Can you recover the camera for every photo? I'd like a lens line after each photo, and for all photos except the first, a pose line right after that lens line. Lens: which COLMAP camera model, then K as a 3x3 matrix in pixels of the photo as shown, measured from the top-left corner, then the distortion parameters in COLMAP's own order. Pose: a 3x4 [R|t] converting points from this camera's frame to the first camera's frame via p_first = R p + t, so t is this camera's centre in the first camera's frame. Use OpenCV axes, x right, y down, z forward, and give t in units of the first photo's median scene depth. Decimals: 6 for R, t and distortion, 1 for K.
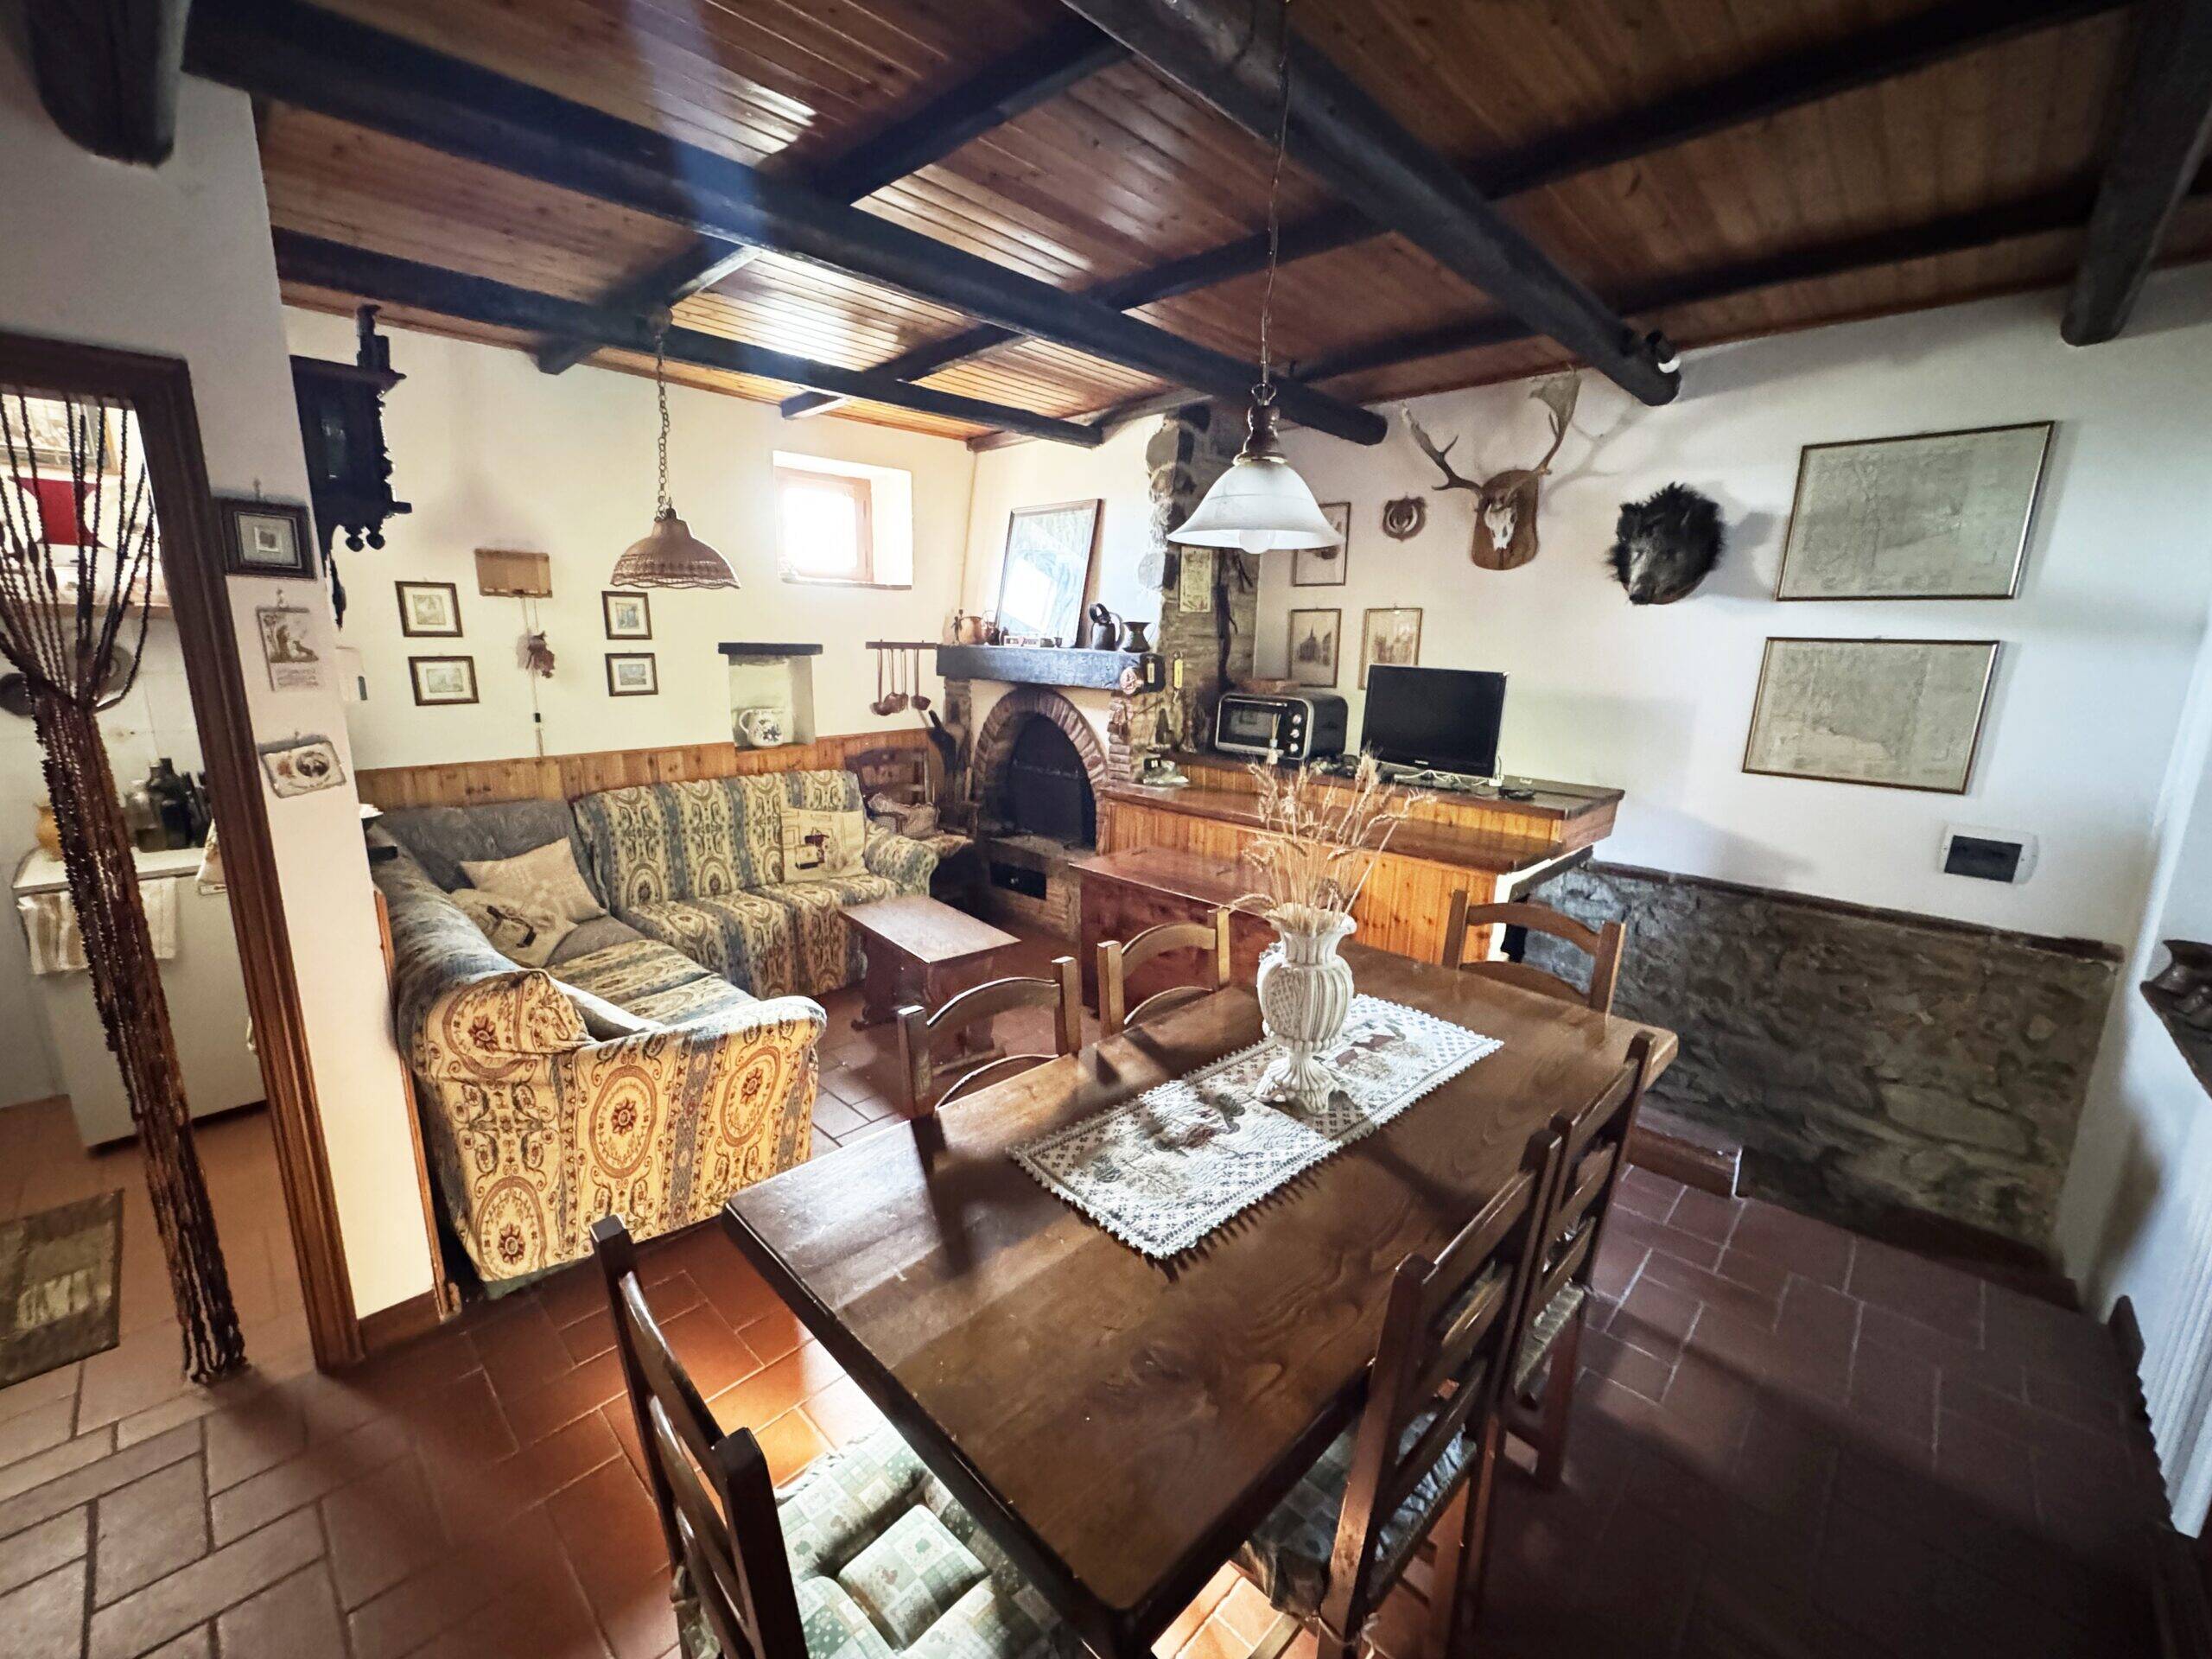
lens RADIAL K [[893.4, 0, 1106.6], [0, 893.4, 834.5], [0, 0, 1]] dist [-0.006842, -0.000321]
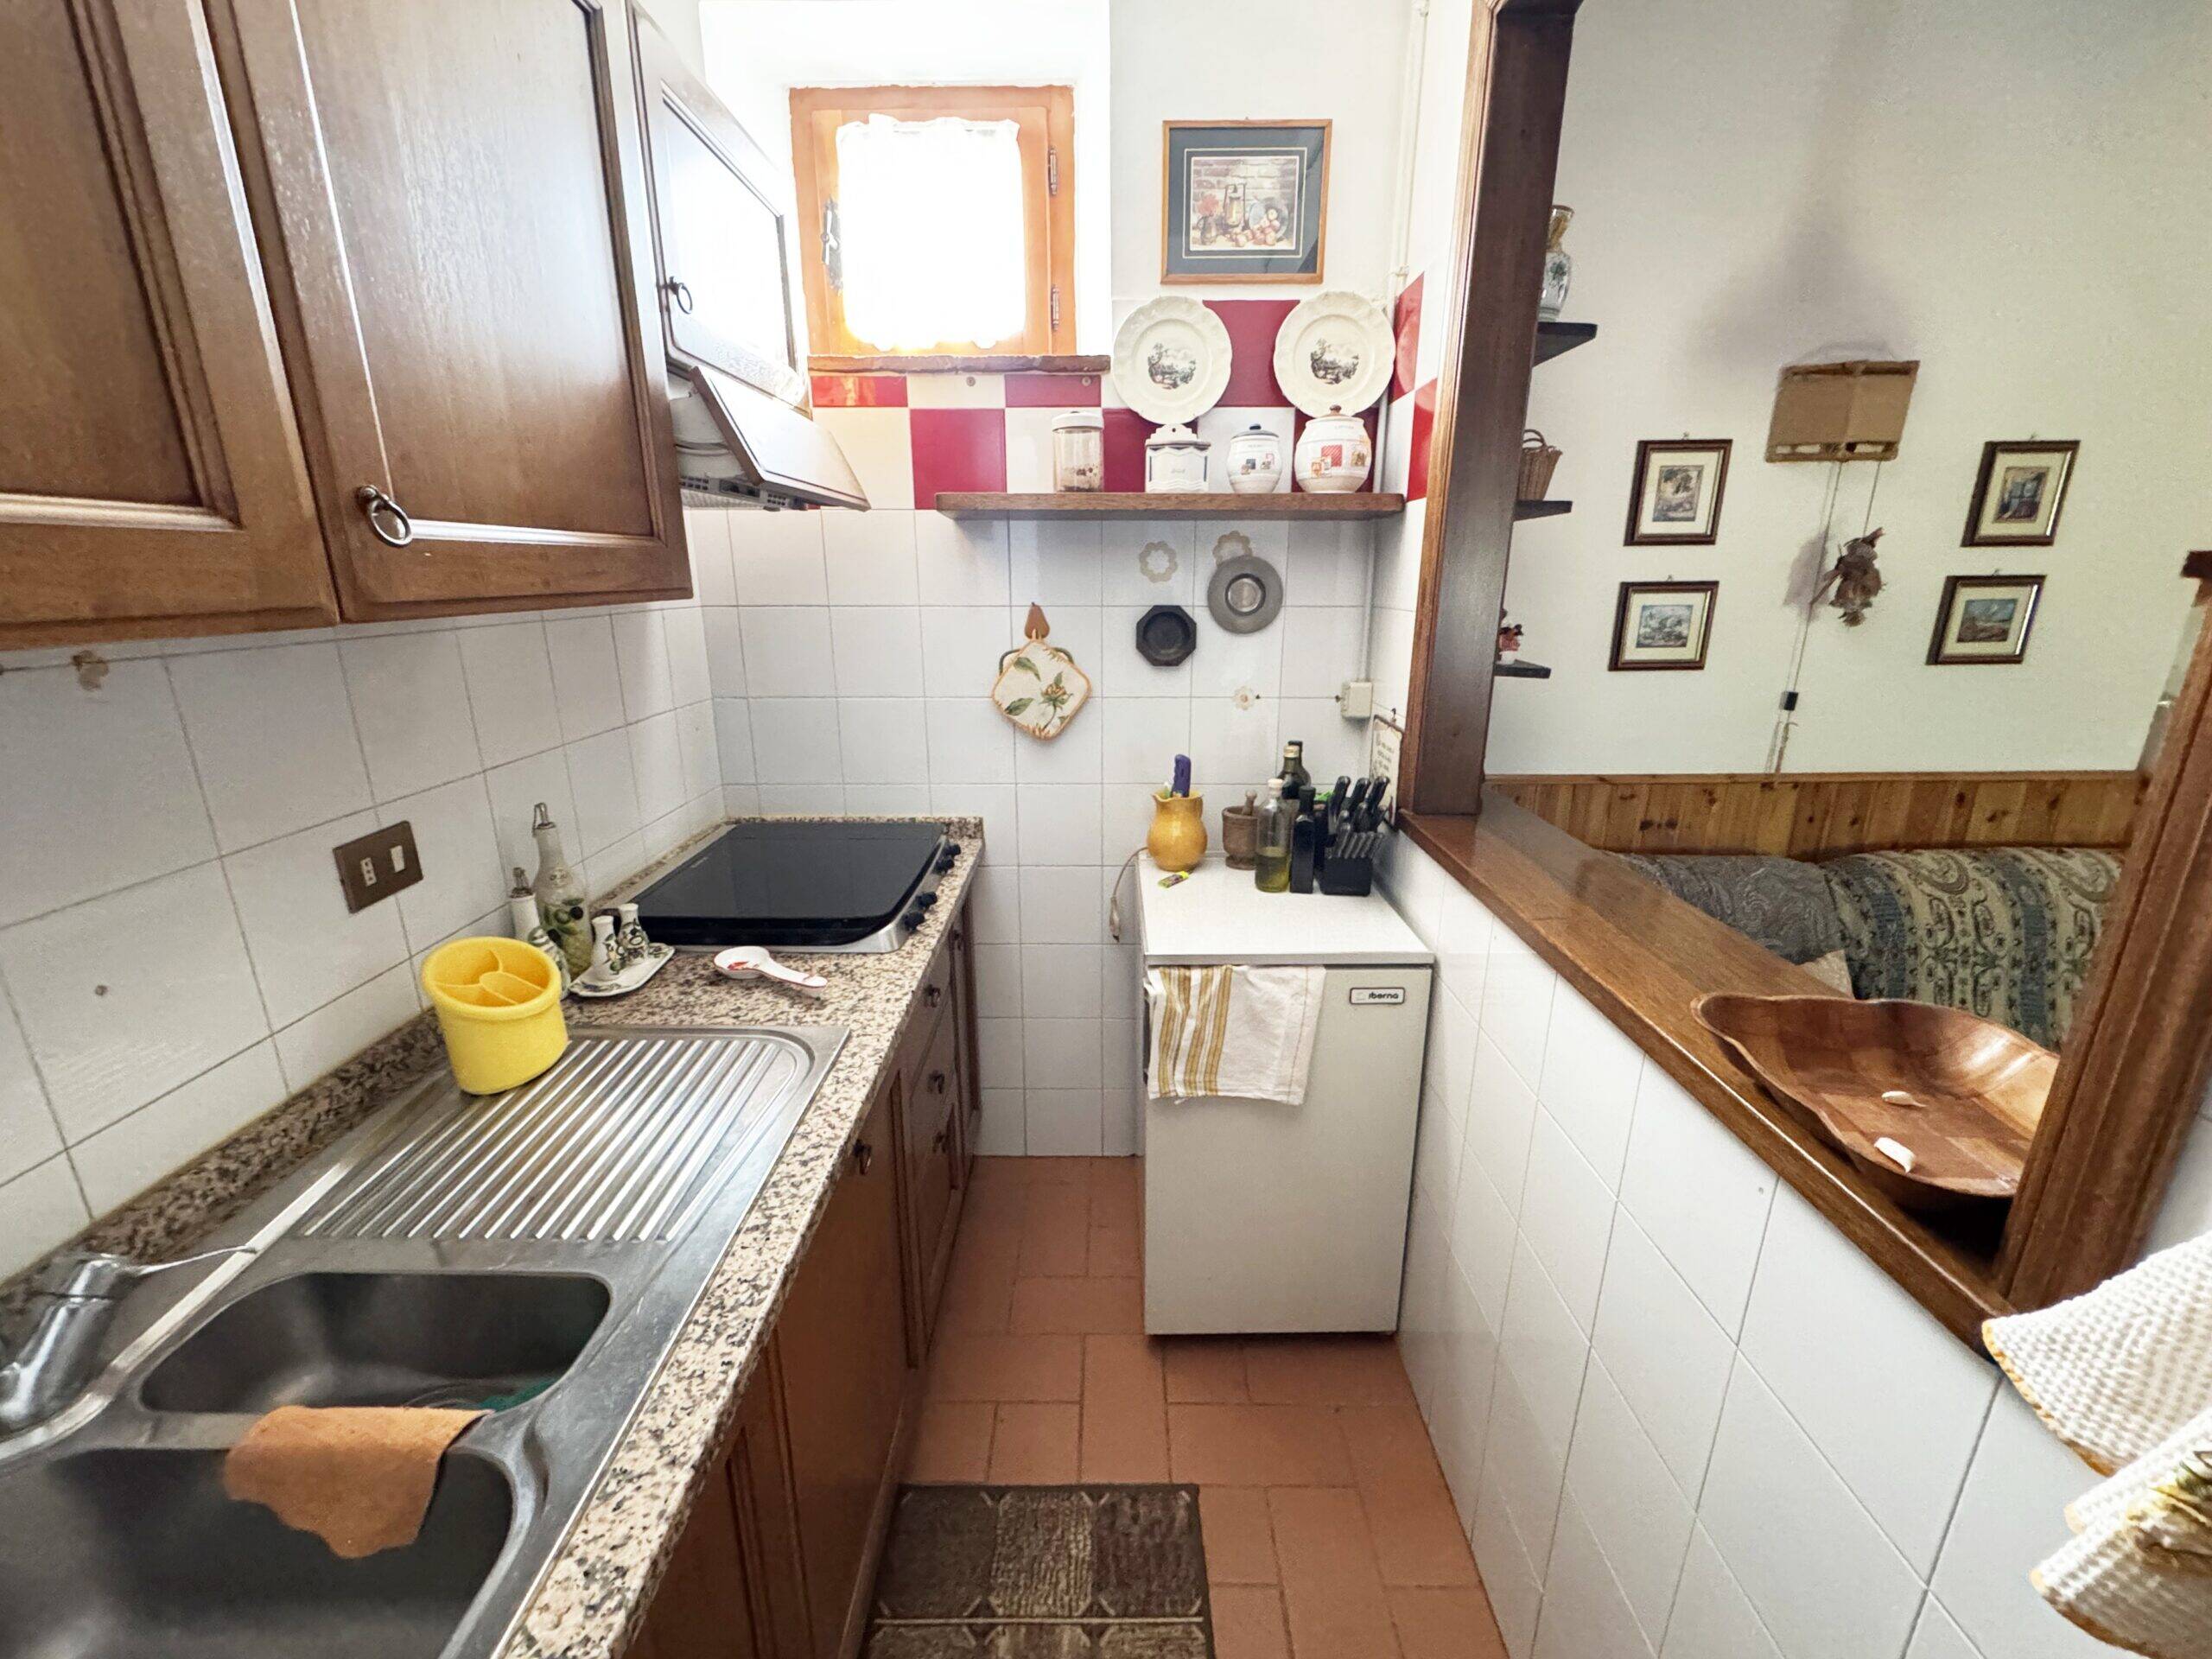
lens RADIAL K [[904.2, 0, 1106.5], [0, 904.2, 833.8], [0, 0, 1]] dist [-0.002801, 0.000160]
pose [[0.695894, 0.187171, -0.693324, -0.483992], [-0.141024, 0.982257, 0.123625, -0.057210], [0.704161, 0.011745, 0.709943, 0.307799]]
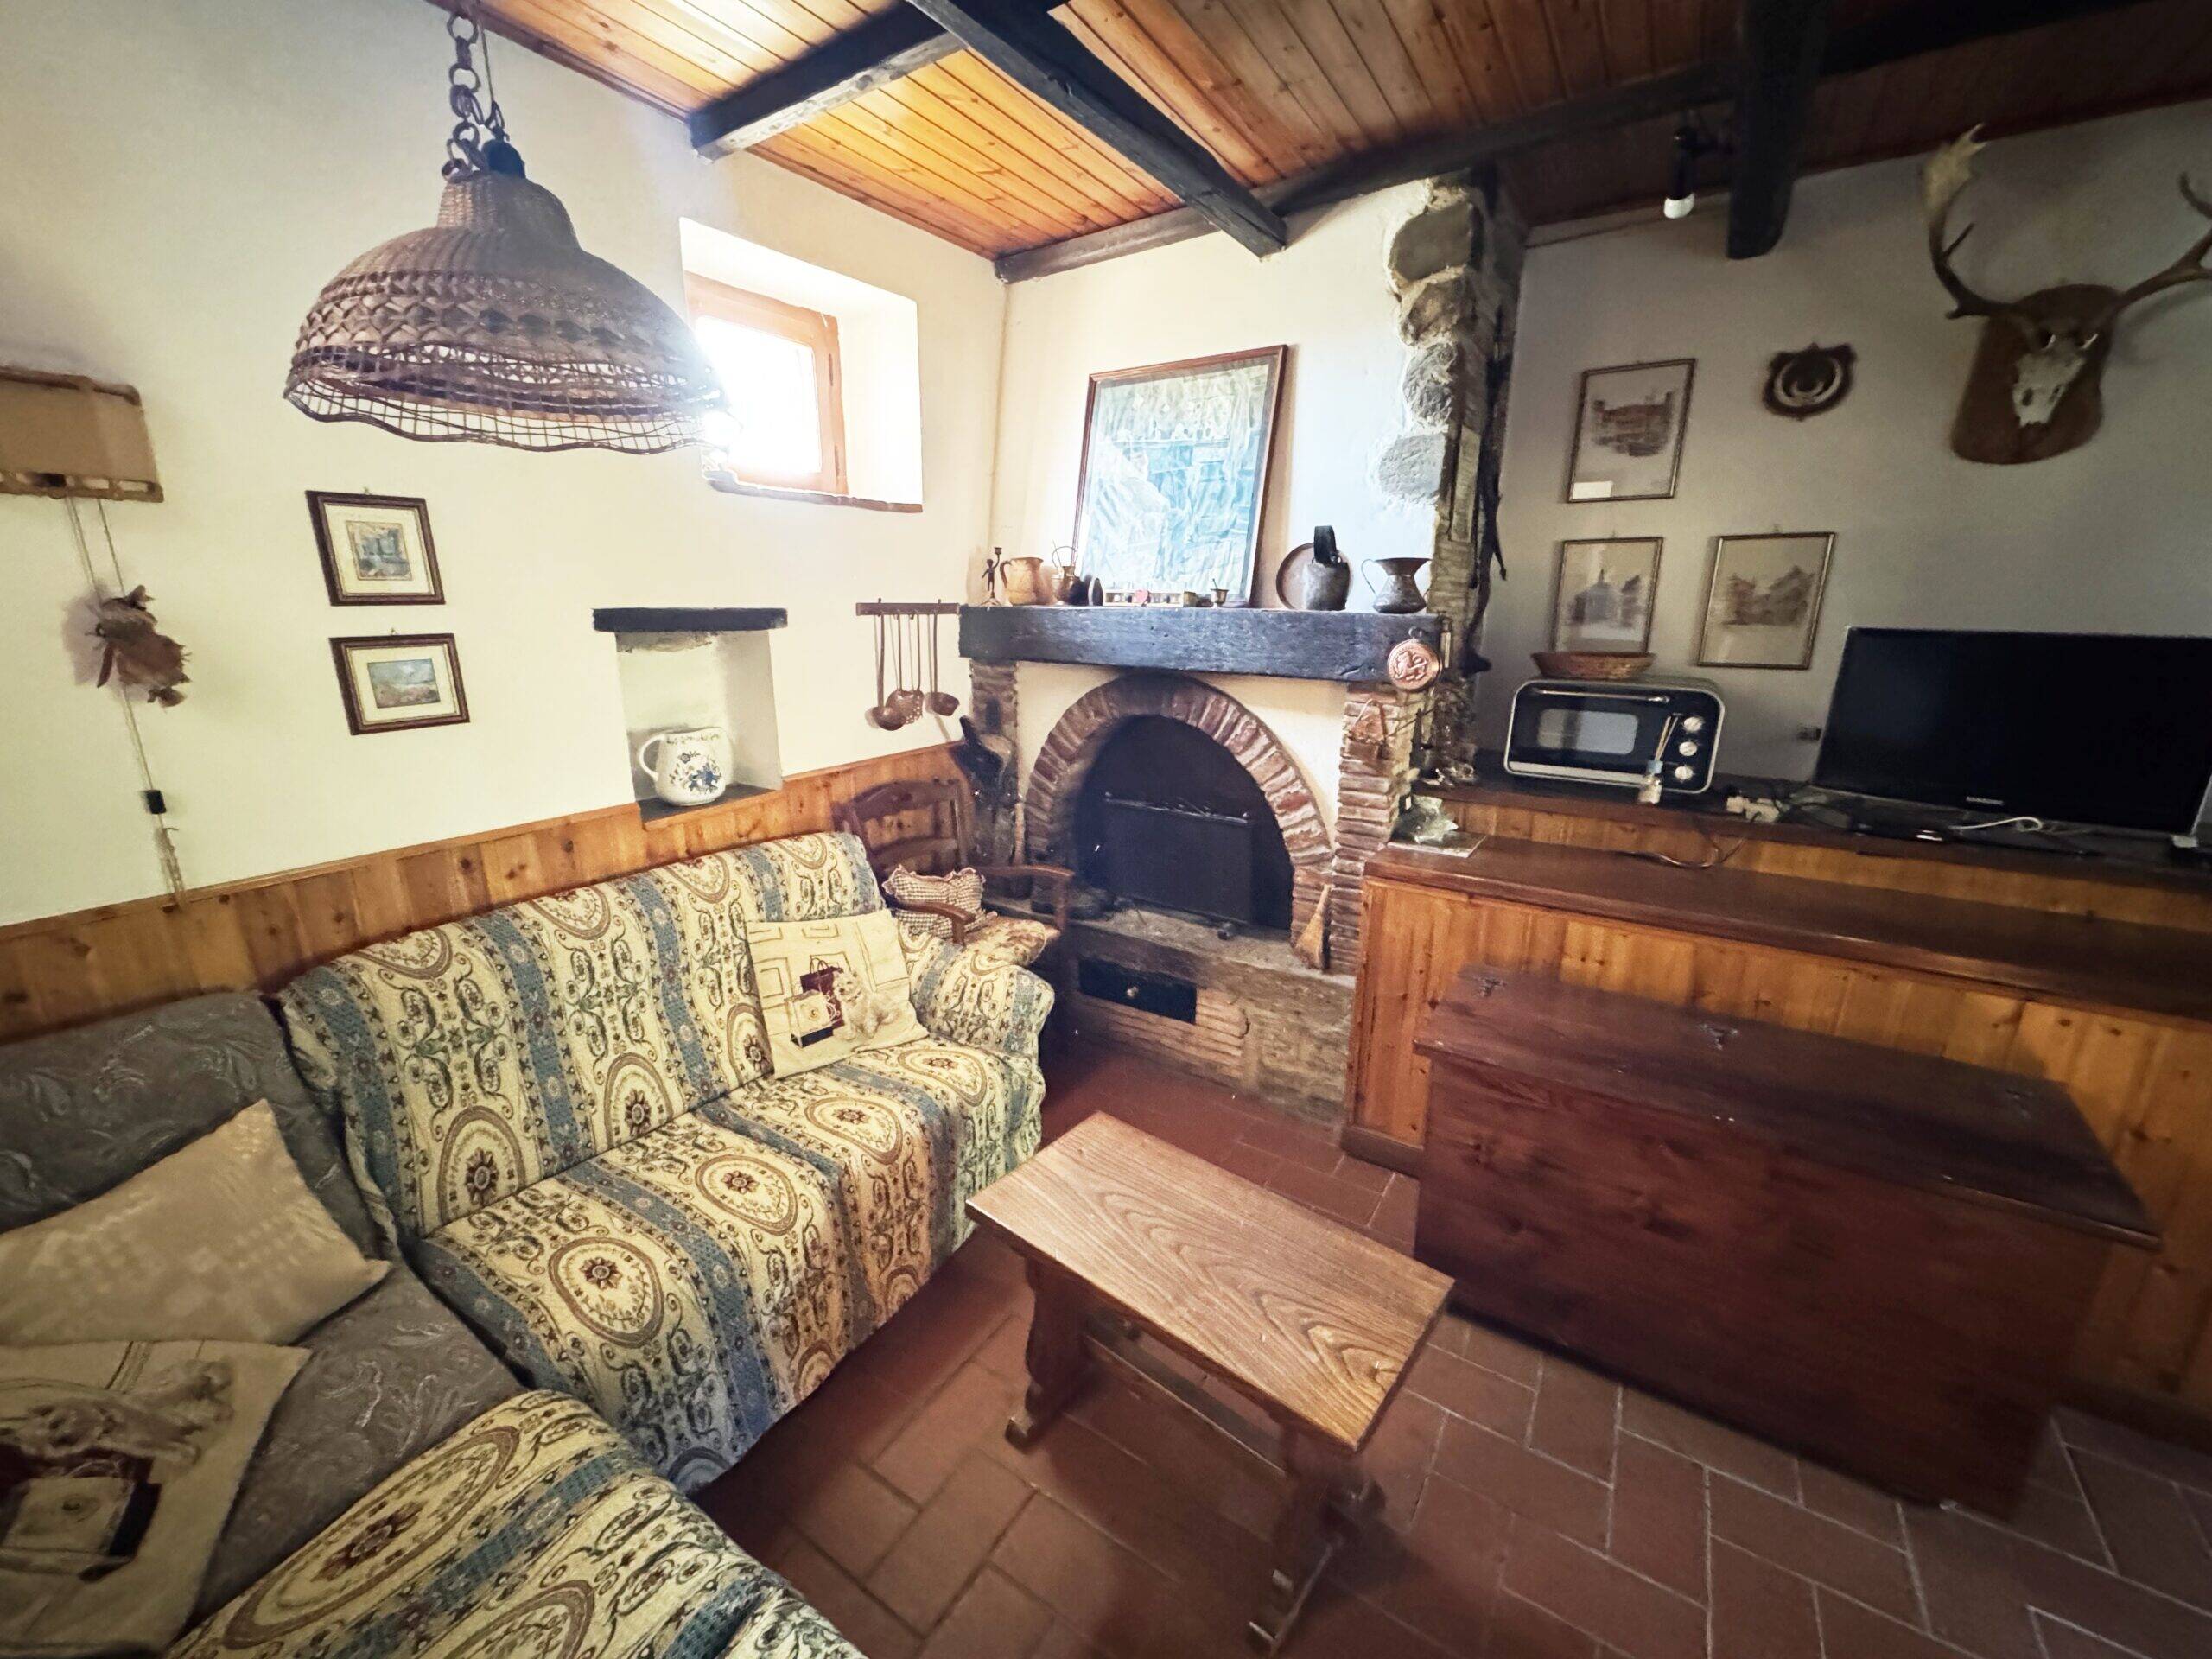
lens RADIAL K [[879.4, 0, 1105.3], [0, 879.4, 833.7], [0, 0, 1]] dist [-0.002670, 0.000057]
pose [[0.983166, -0.061828, 0.171938, -0.253062], [0.053824, 0.997256, 0.050834, -0.102544], [-0.174609, -0.040723, 0.983795, 0.476355]]
